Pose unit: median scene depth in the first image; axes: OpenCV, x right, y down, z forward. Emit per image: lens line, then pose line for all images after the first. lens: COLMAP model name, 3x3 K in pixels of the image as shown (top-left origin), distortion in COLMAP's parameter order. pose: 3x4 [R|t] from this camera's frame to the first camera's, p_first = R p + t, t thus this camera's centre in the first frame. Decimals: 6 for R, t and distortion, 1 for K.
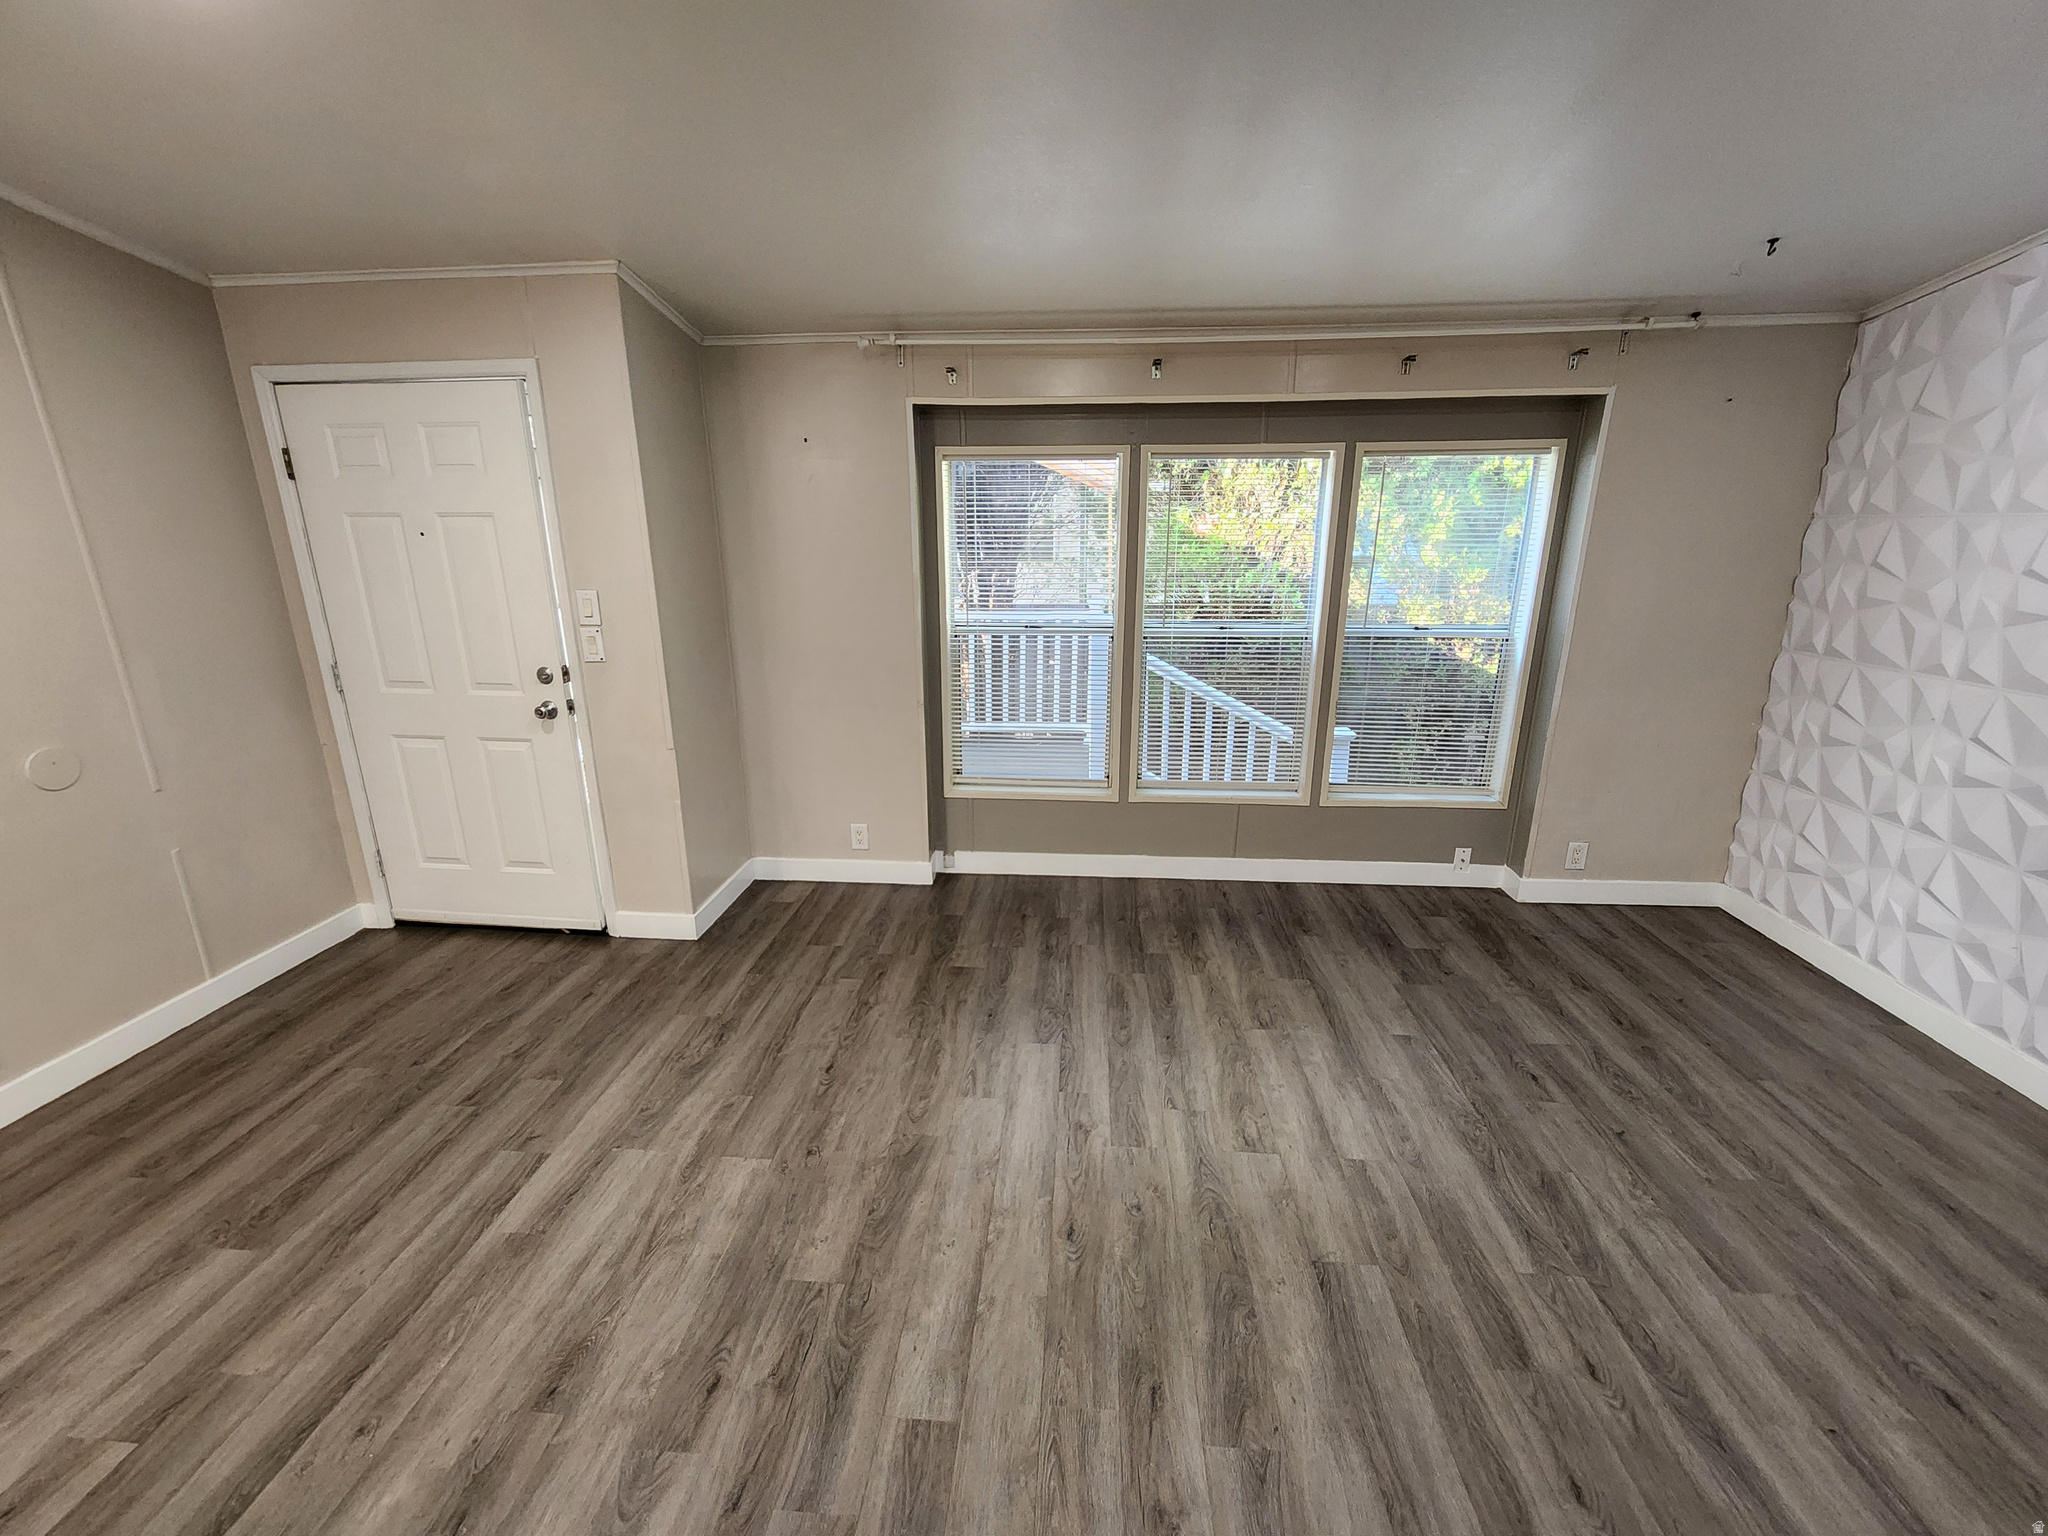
lens RADIAL K [[841.6, 0, 1017.0], [0, 841.6, 768.9], [0, 0, 1]] dist [-0.000867, 0.000000]
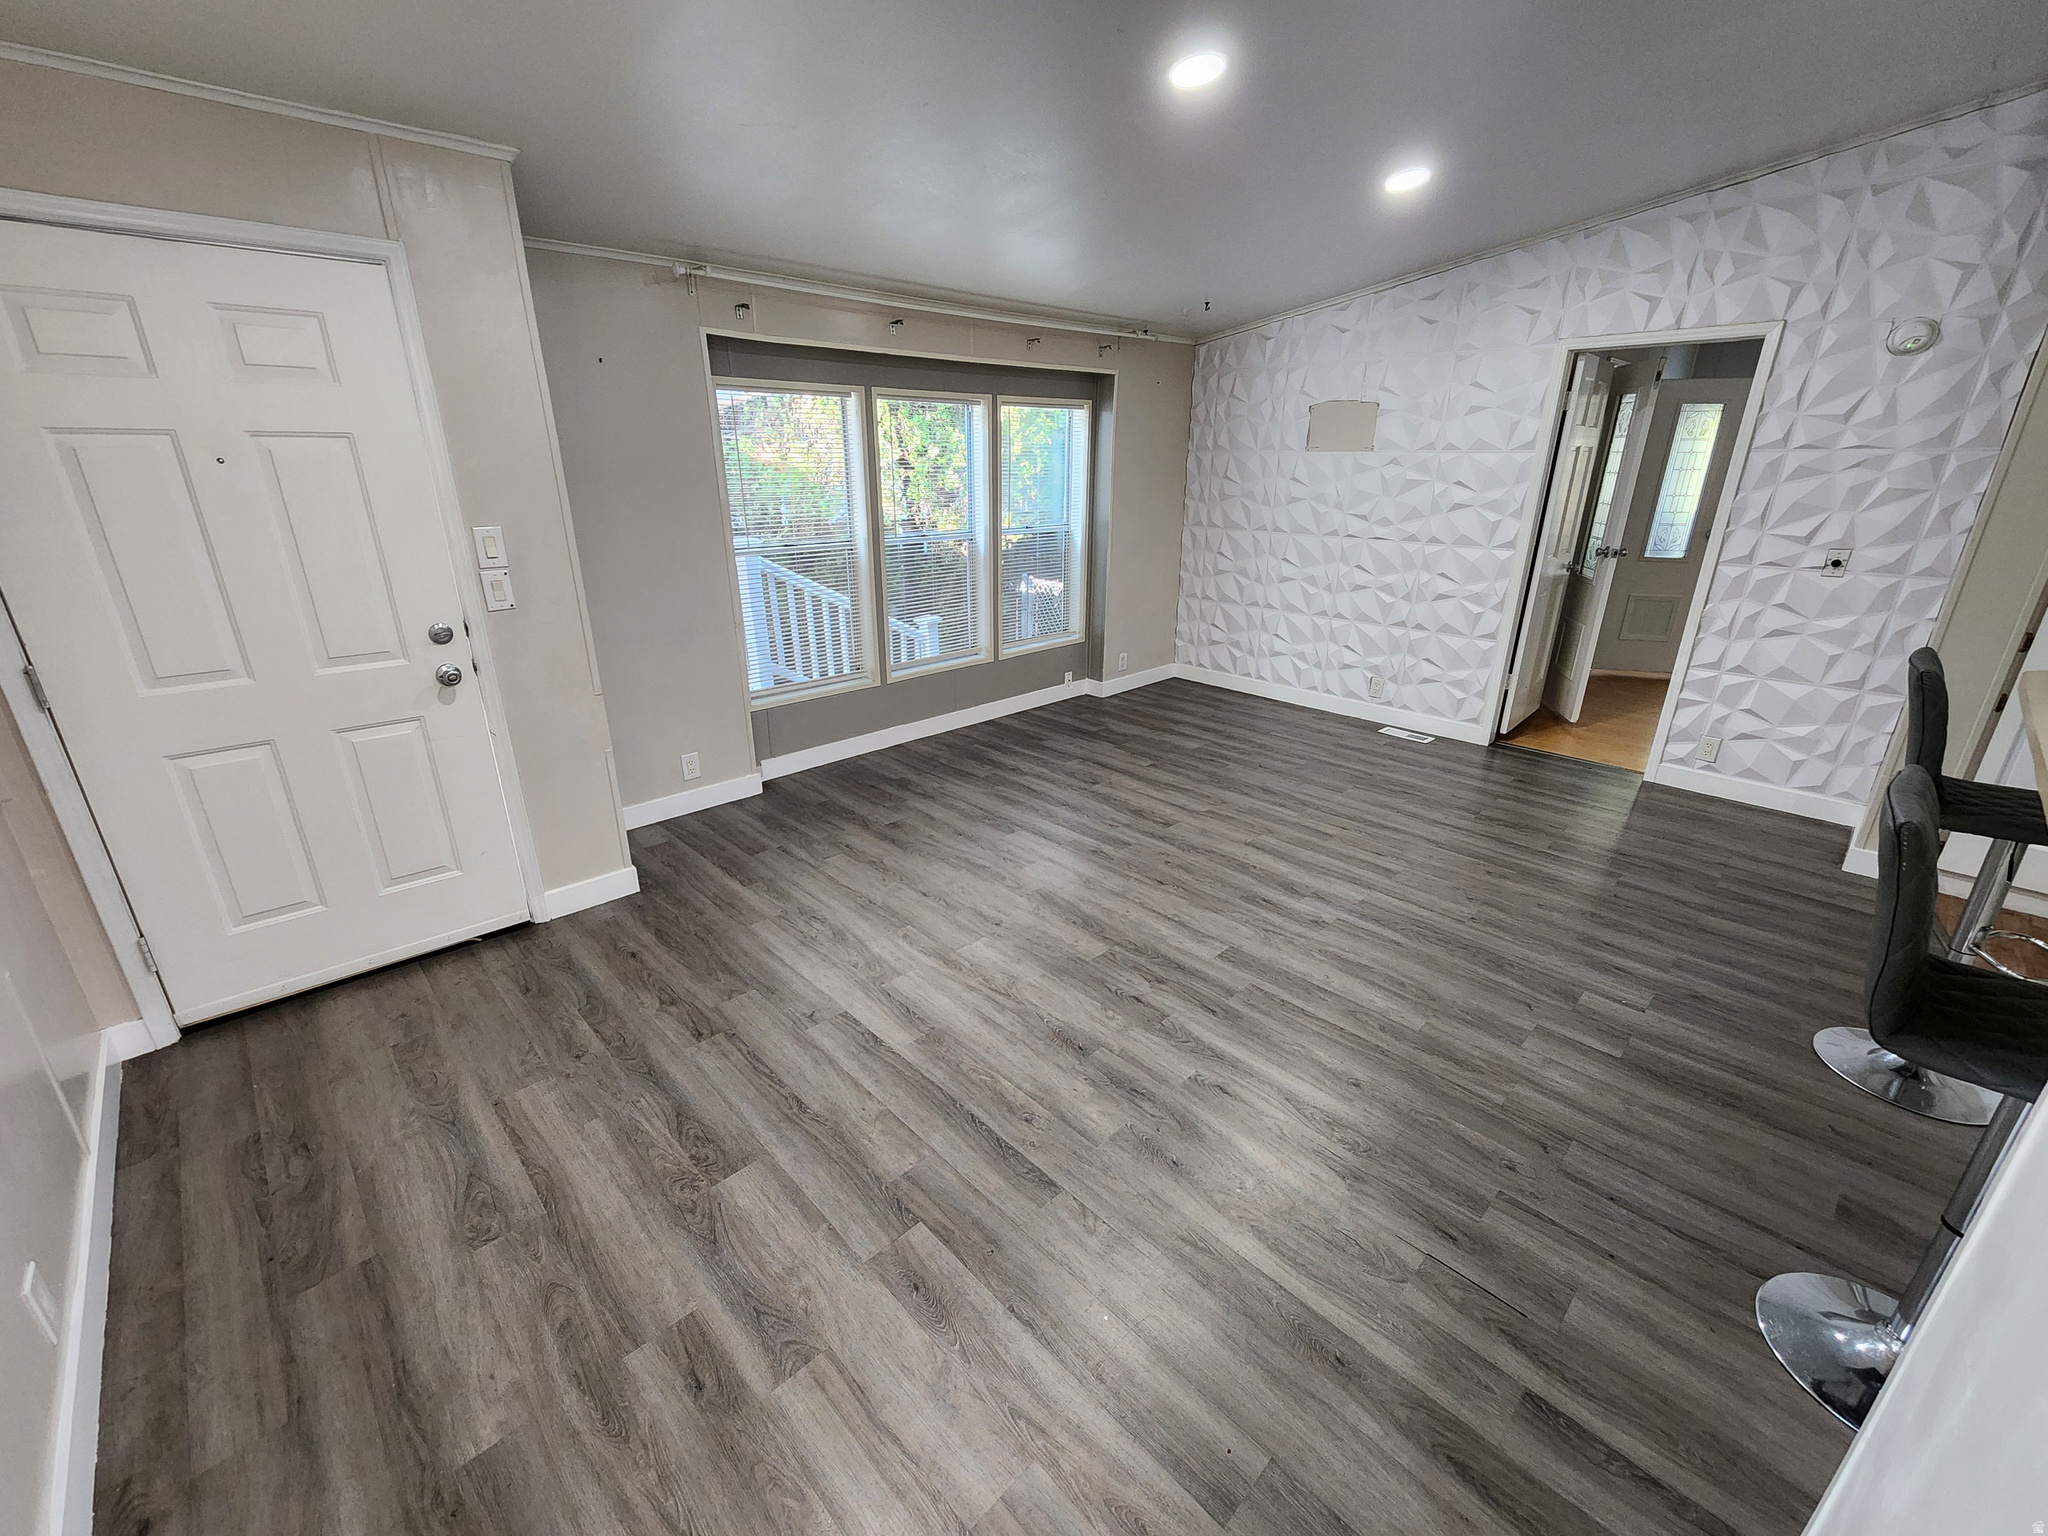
lens RADIAL K [[841.6, 0, 1017.0], [0, 841.6, 768.9], [0, 0, 1]] dist [-0.000867, 0.000000]
pose [[0.665949, -0.255752, 0.700787, -0.860933], [0.202285, 0.966110, 0.160353, 0.000117], [-0.718048, 0.034972, 0.695115, 0.014885]]
